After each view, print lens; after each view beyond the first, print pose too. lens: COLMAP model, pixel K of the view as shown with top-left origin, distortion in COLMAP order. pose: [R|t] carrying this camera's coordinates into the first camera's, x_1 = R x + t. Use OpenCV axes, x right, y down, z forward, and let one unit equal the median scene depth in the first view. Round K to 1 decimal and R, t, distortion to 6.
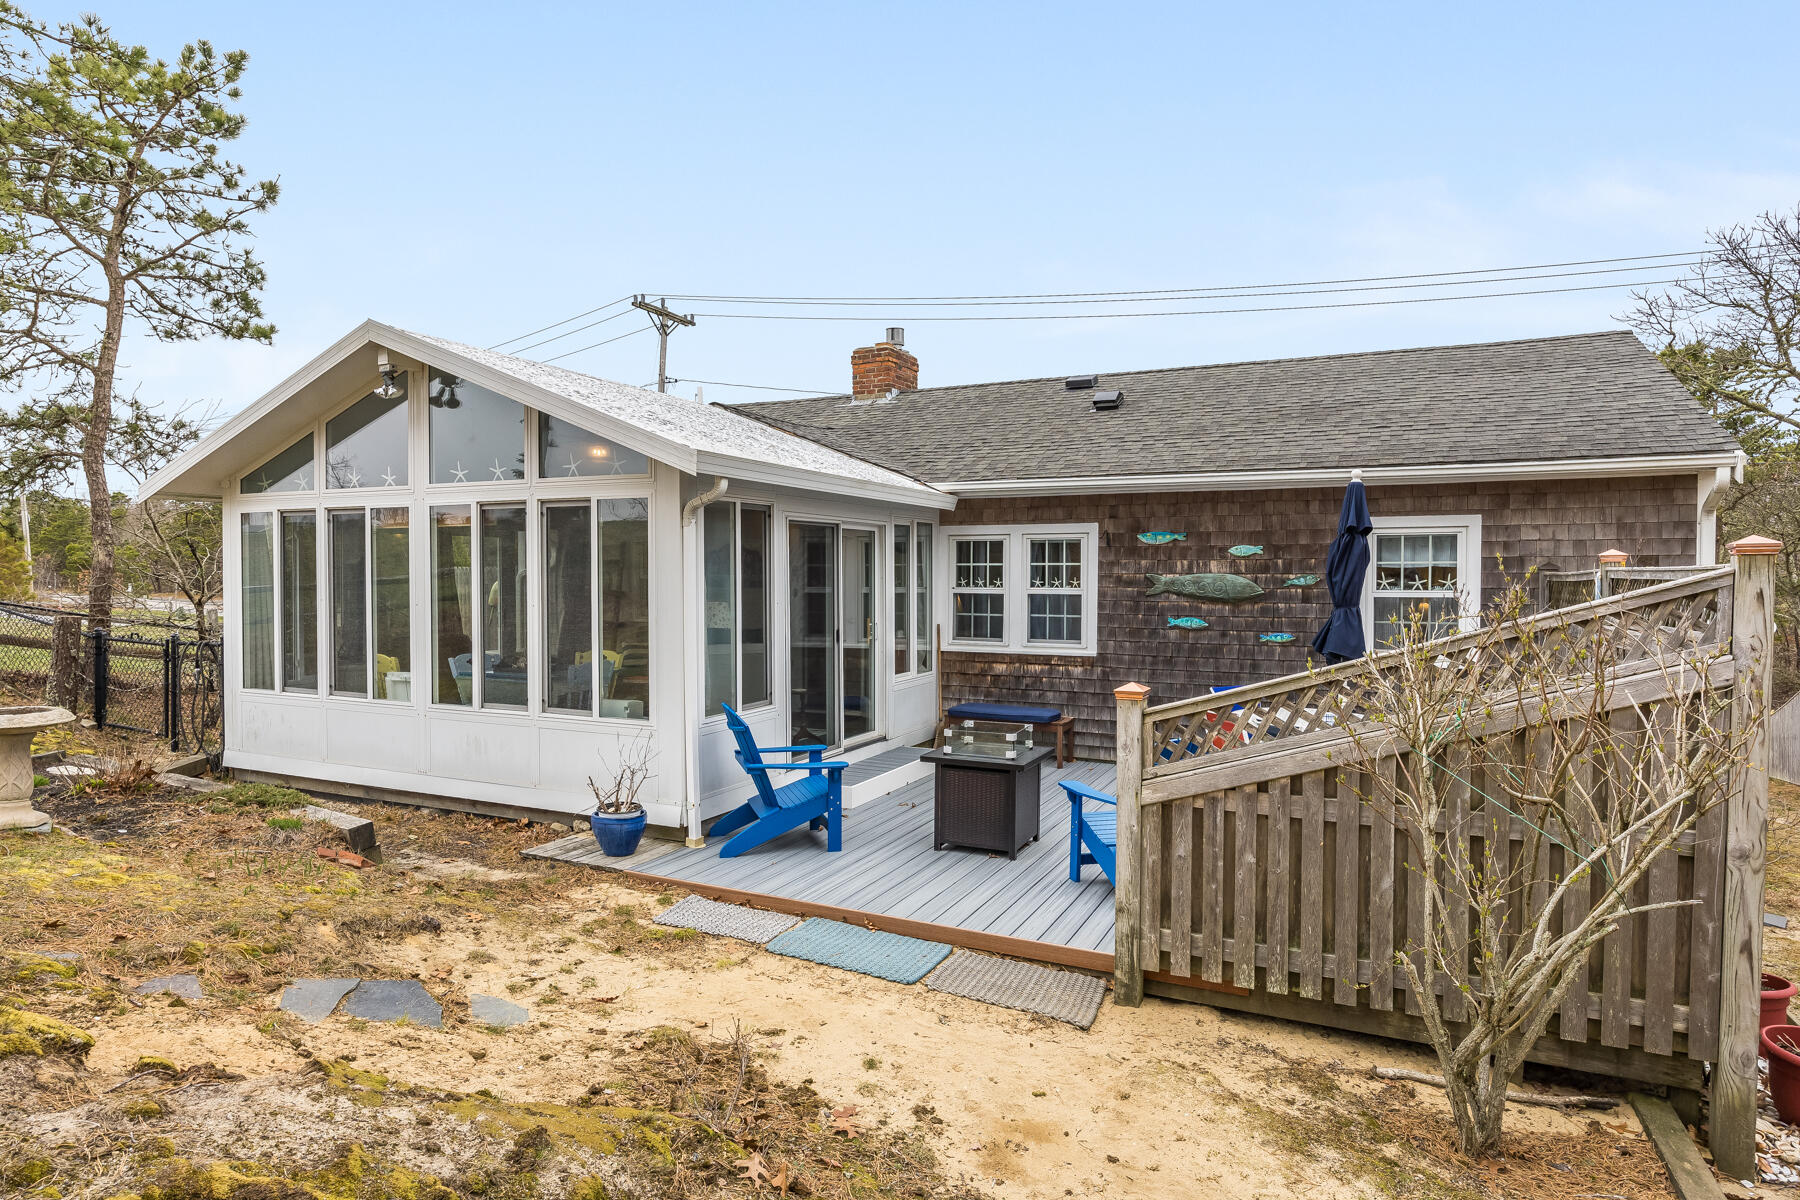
lens RADIAL K [[1022.4, 0, 900.0], [0, 1022.4, 600.0], [0, 0, 1]] dist [0.002486, 0.000522]
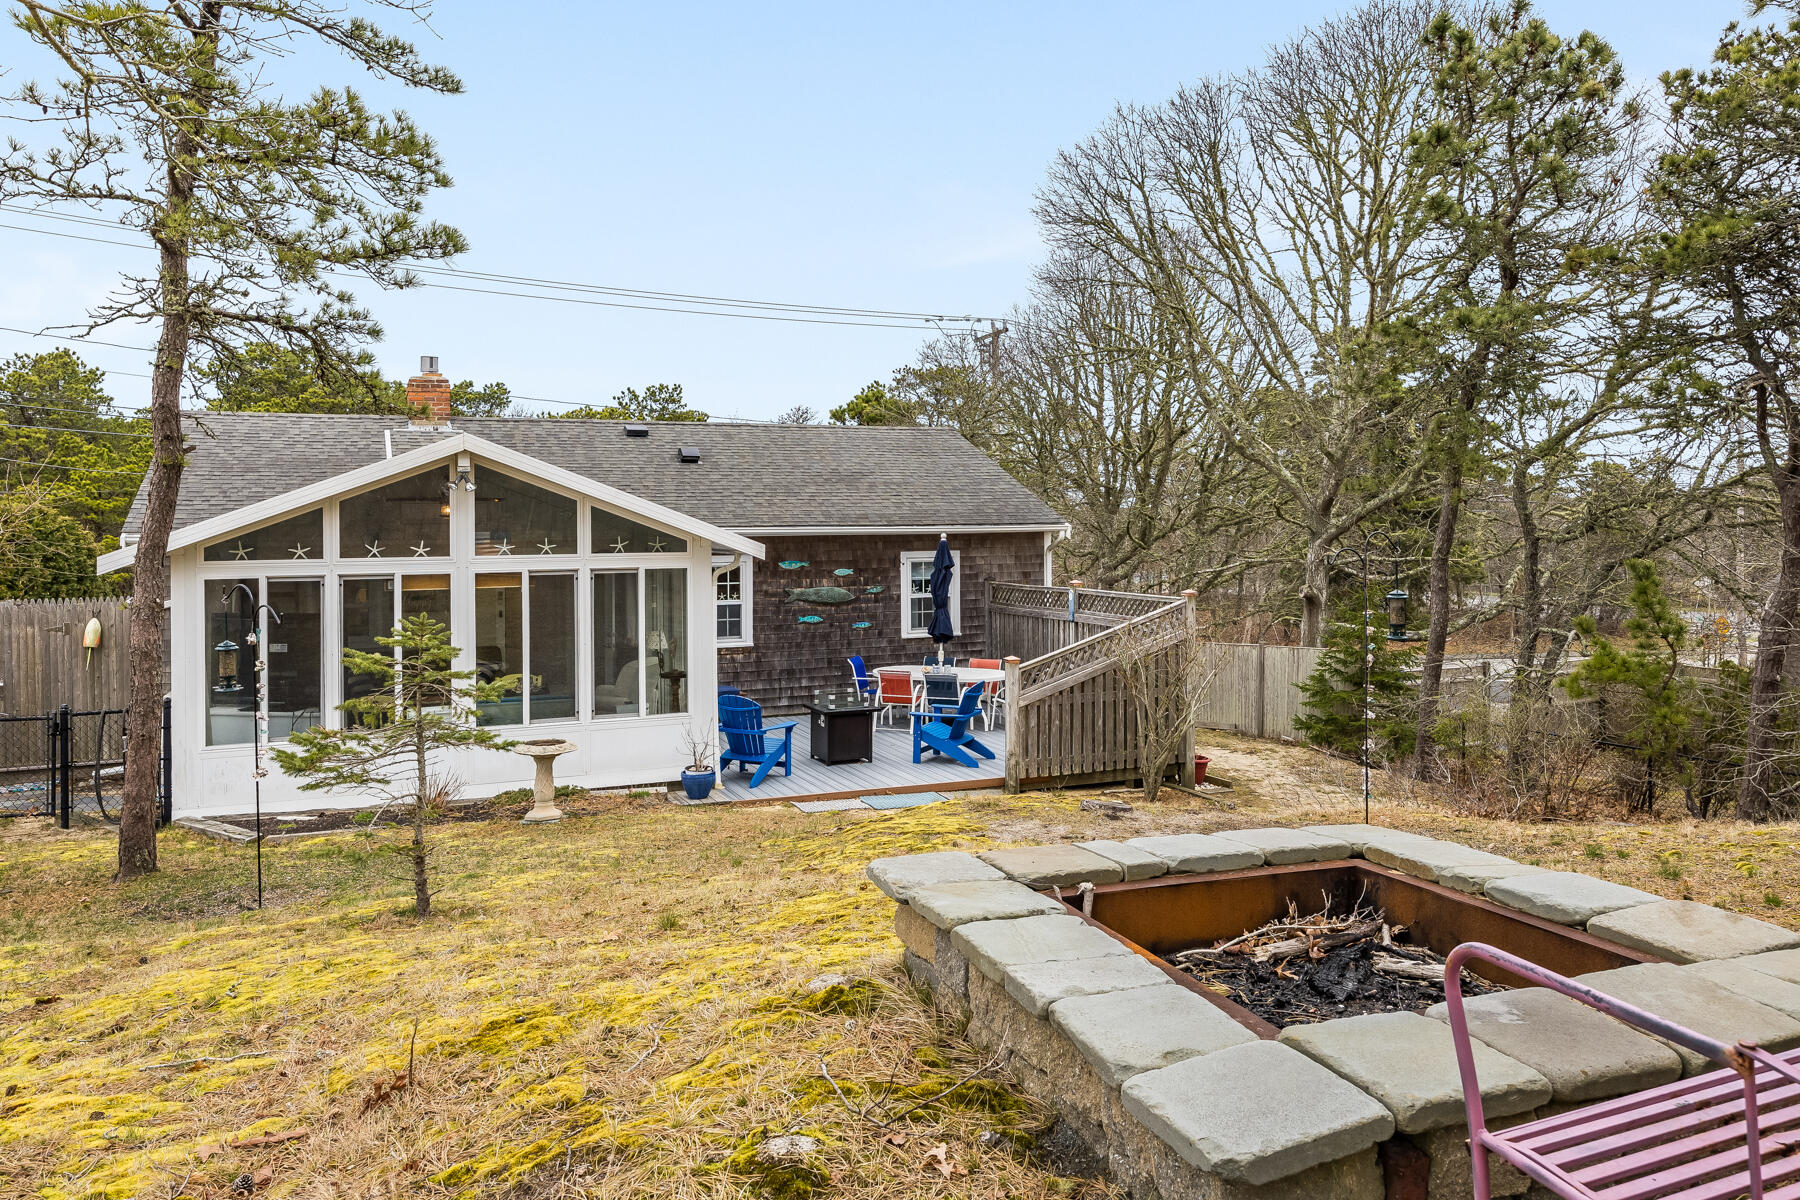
lens RADIAL K [[1188.1, 0, 900.0], [0, 1188.1, 600.0], [0, 0, 1]] dist [-0.001513, -0.000624]
pose [[0.666533, -0.057464, 0.743258, -0.998066], [0.028197, 0.998255, 0.051892, -0.099967], [-0.744942, -0.013630, 0.666989, -0.308938]]
